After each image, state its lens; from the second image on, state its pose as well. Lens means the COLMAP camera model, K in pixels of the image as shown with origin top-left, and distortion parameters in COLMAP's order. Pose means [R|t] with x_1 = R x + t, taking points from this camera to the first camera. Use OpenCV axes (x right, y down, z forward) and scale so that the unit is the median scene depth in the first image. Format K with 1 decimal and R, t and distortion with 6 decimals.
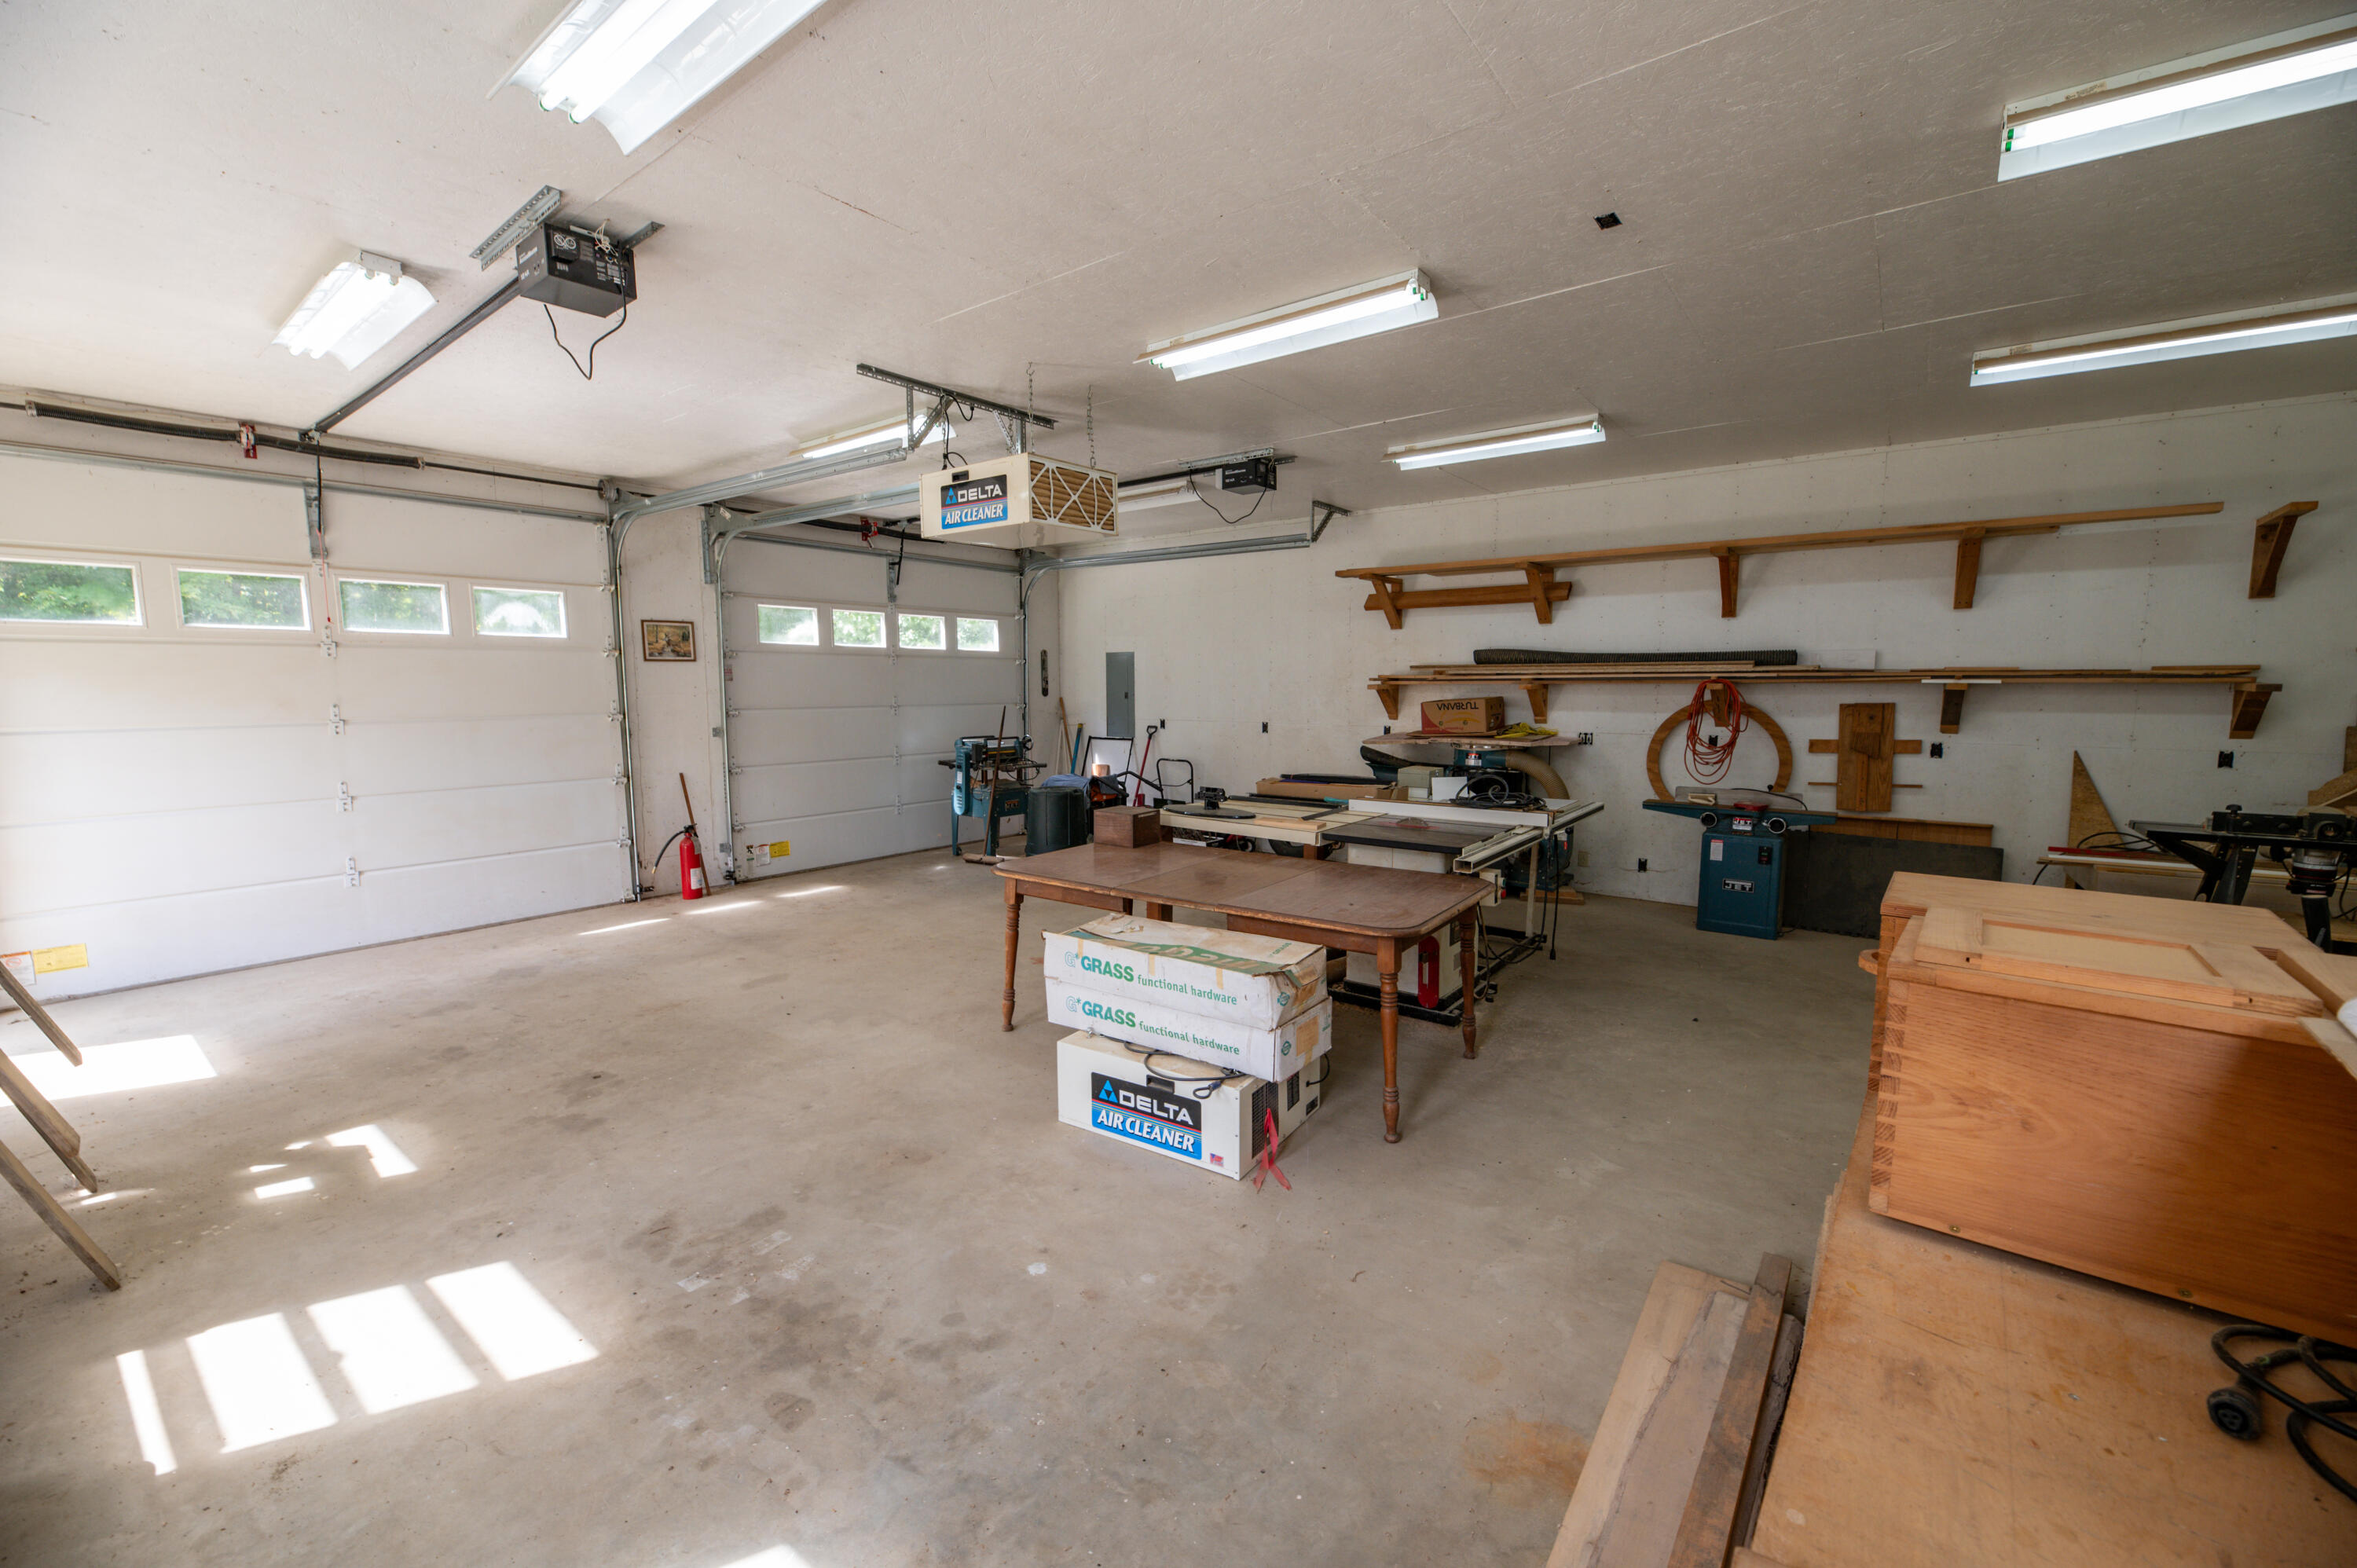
lens RADIAL K [[943.6, 0, 1184.1], [0, 943.6, 786.4], [0, 0, 1]] dist [-0.001045, -0.002919]
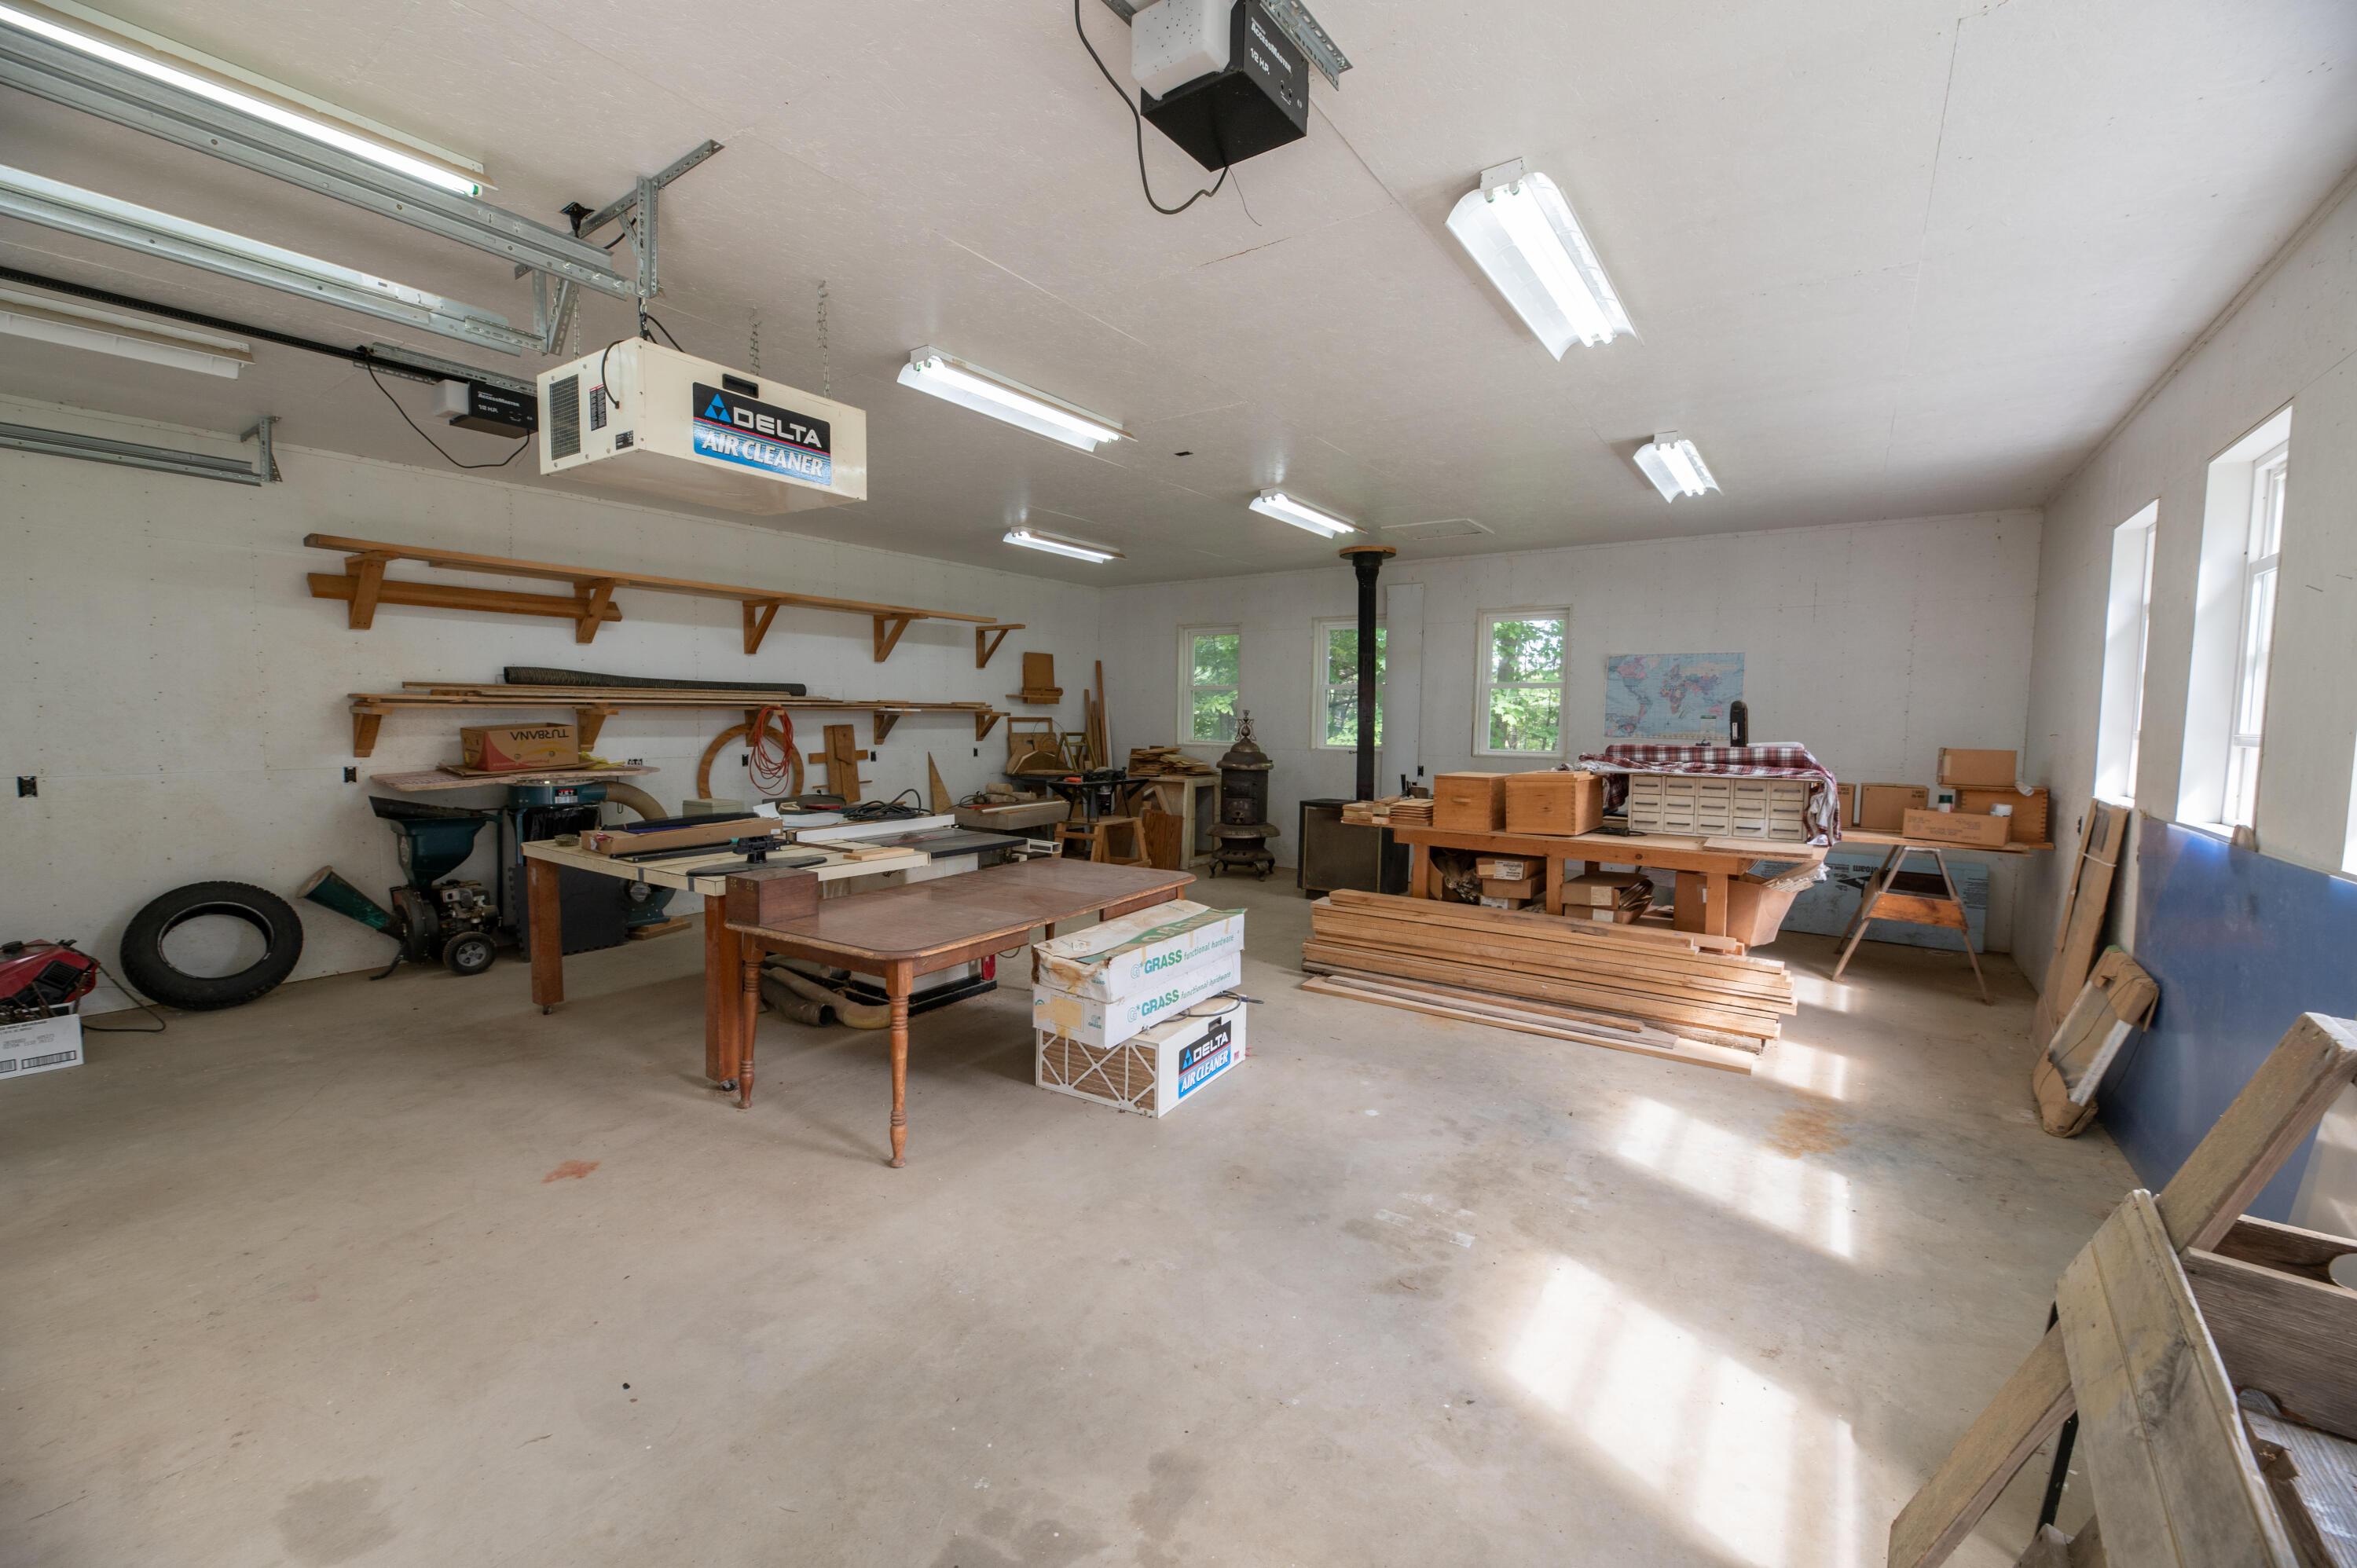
lens RADIAL K [[941.1, 0, 1184.9], [0, 941.1, 785.9], [0, 0, 1]] dist [-0.001288, -0.000814]
pose [[-0.045996, -0.075260, 0.996103, -0.897531], [0.098746, 0.991932, 0.079505, -0.079303], [-0.994049, 0.102018, -0.038193, 0.743183]]
